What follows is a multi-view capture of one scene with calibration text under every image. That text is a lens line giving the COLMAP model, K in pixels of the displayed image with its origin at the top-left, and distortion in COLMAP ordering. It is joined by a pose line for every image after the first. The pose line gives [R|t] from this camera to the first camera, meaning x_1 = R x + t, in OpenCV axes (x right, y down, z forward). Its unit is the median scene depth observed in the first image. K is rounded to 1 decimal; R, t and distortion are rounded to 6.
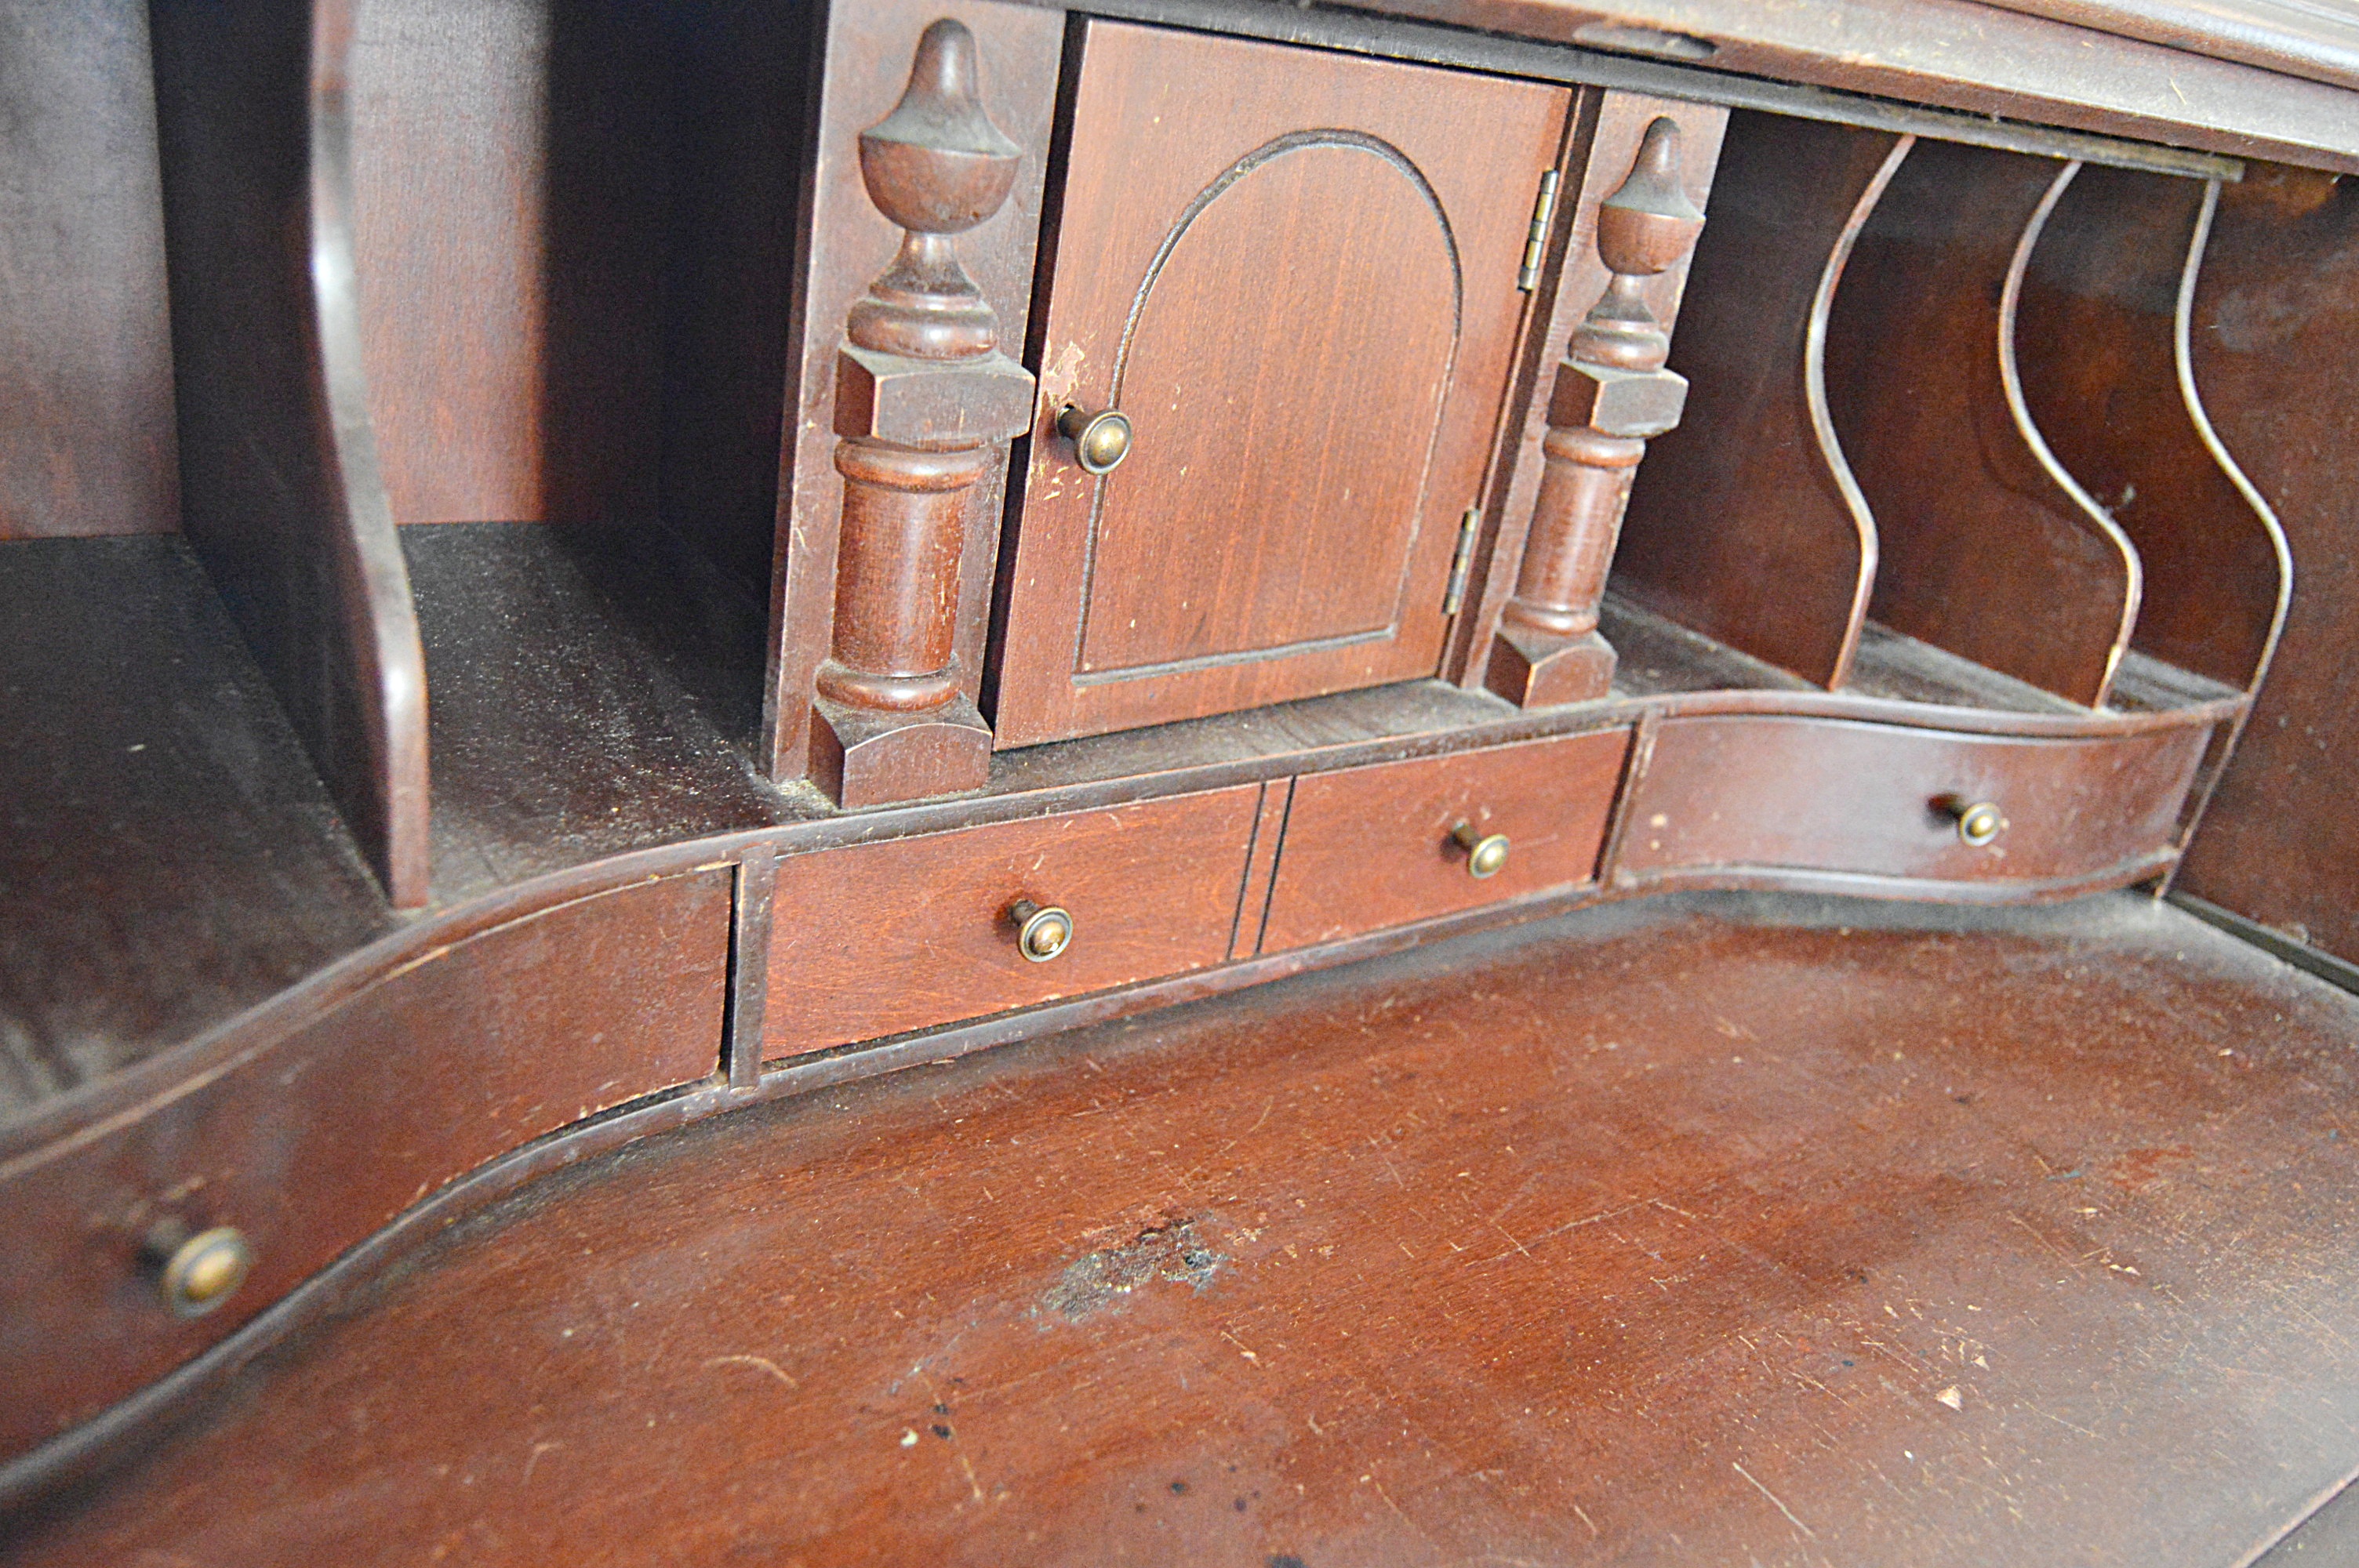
lens RADIAL K [[1829.0, 0, 1179.5], [0, 1829.0, 784.0], [0, 0, 1]] dist [-0.021397, 0.006688]
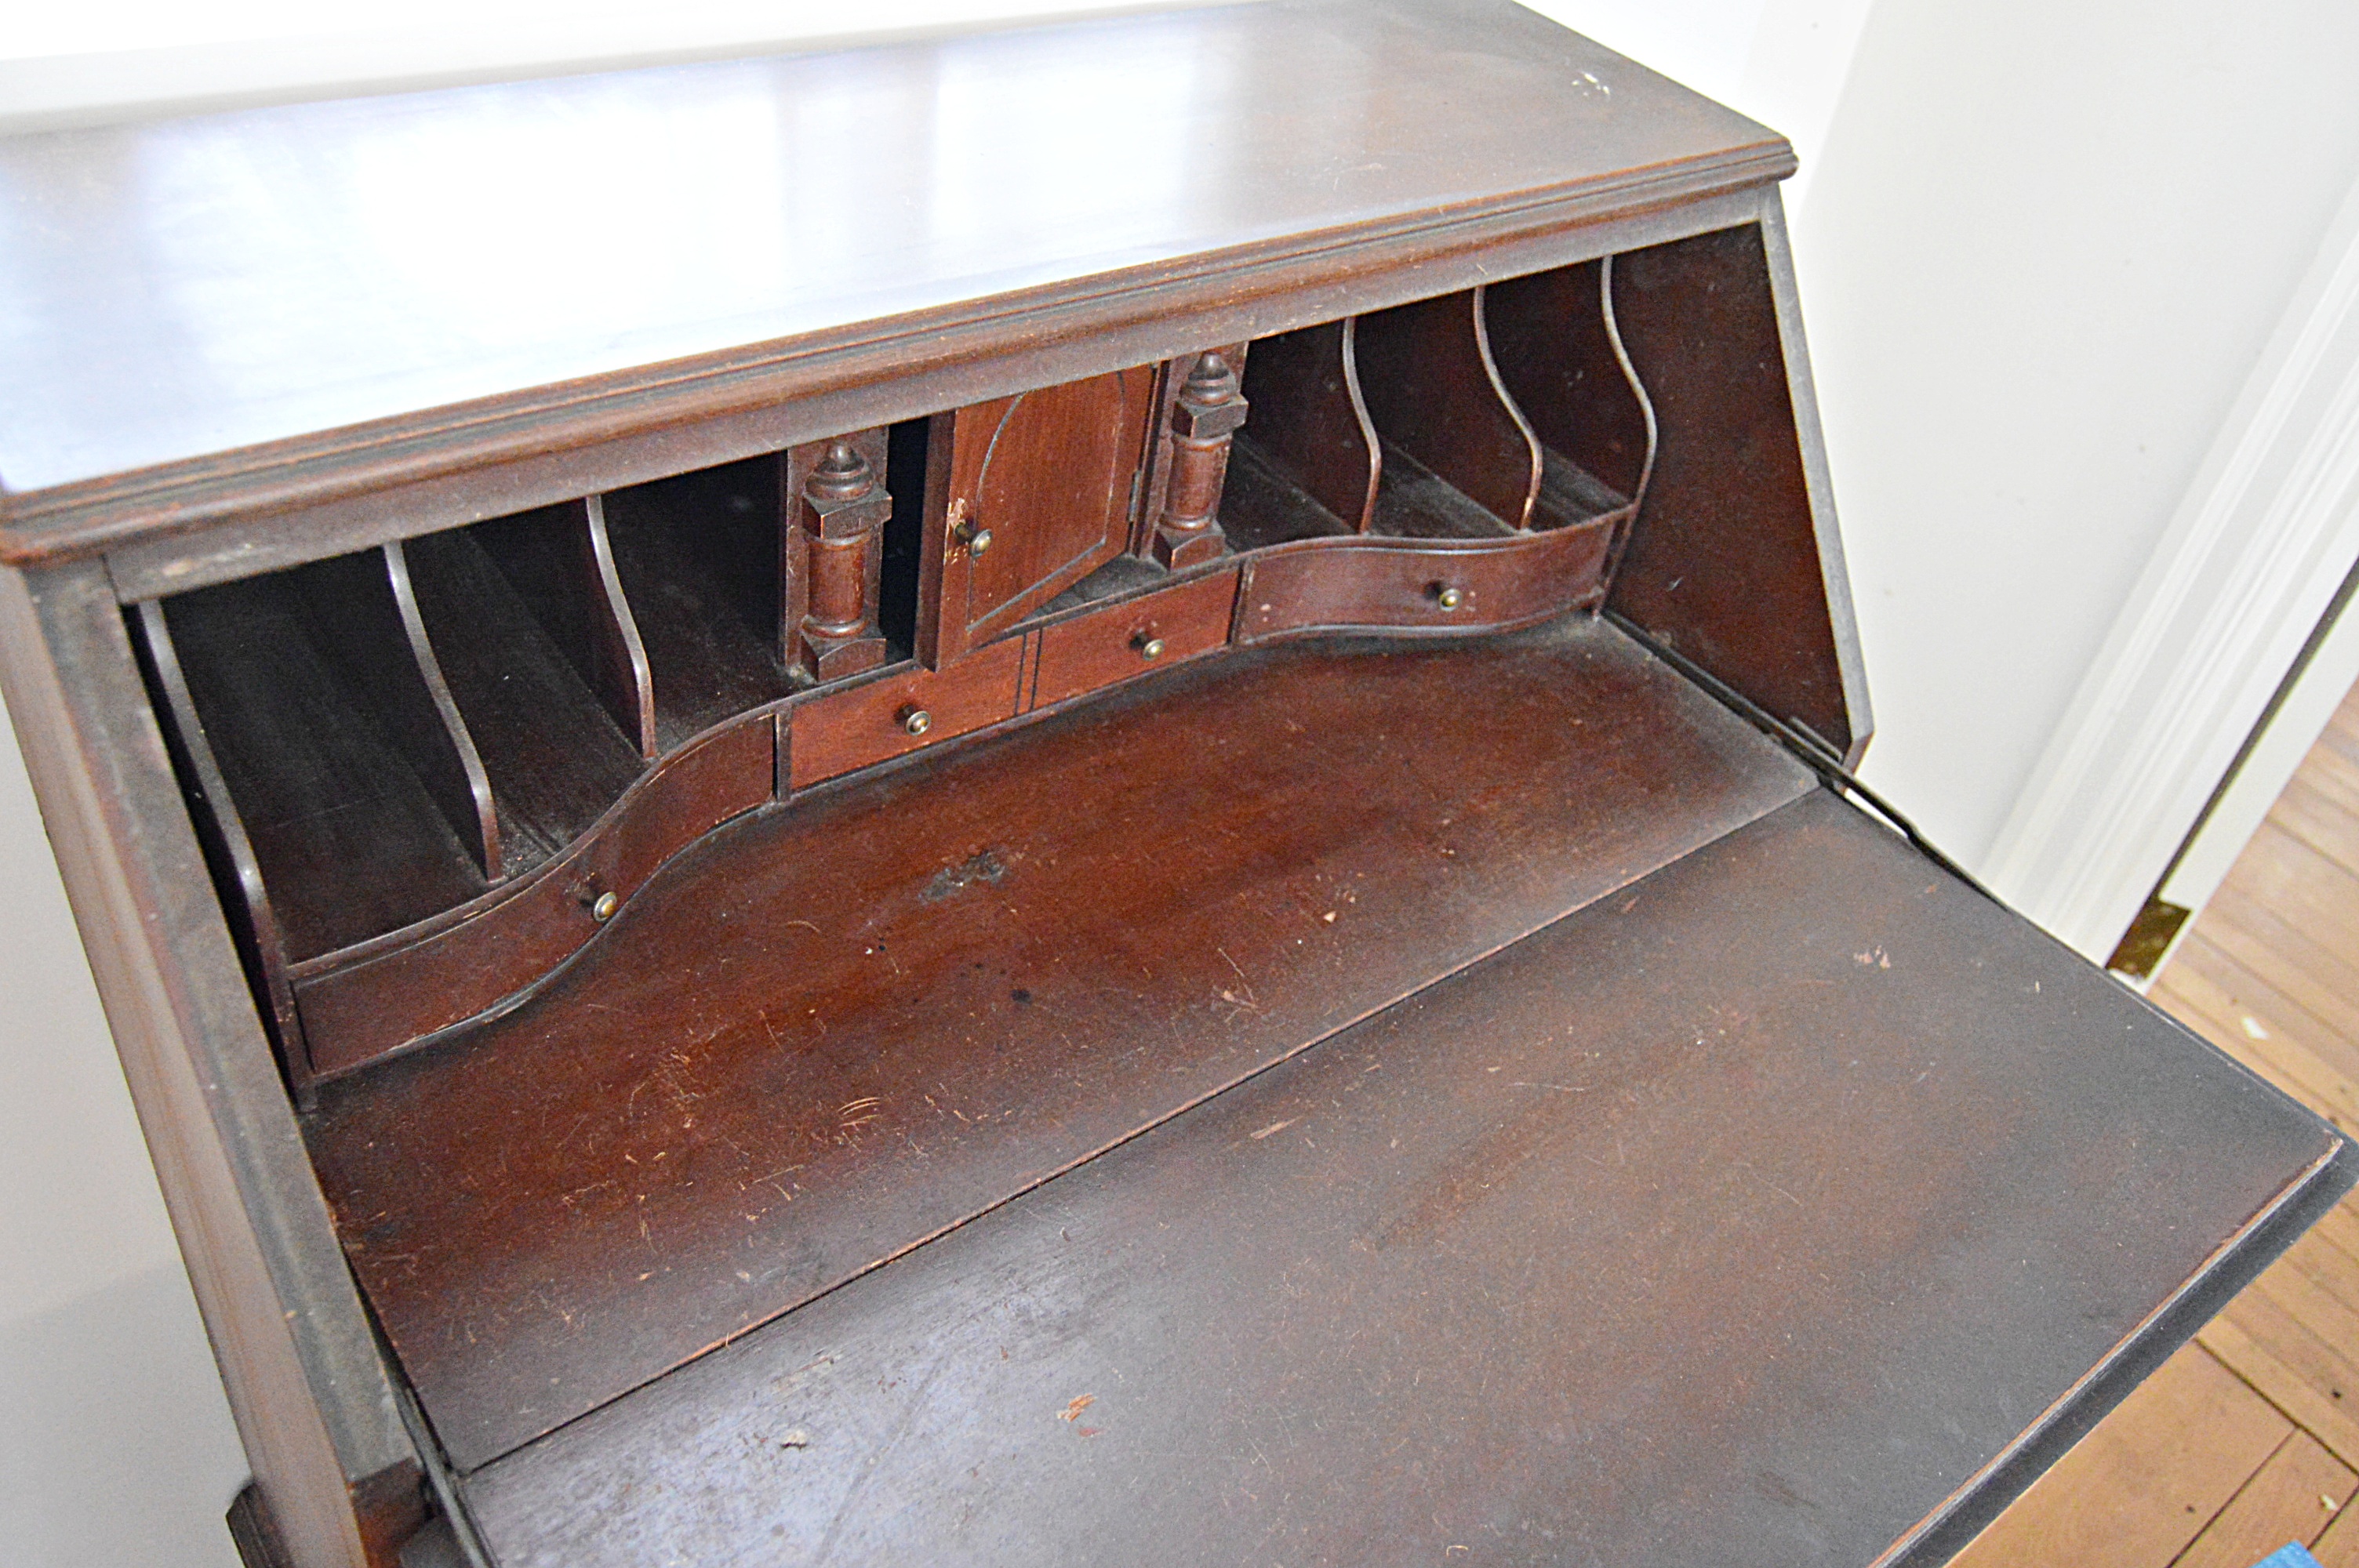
lens RADIAL K [[1829.0, 0, 1179.5], [0, 1829.0, 784.0], [0, 0, 1]] dist [-0.021397, 0.006688]
pose [[0.999260, -0.033485, 0.018915, 0.165054], [0.027015, 0.961211, 0.274487, -0.372979], [-0.027373, -0.273773, 0.961405, -0.941057]]
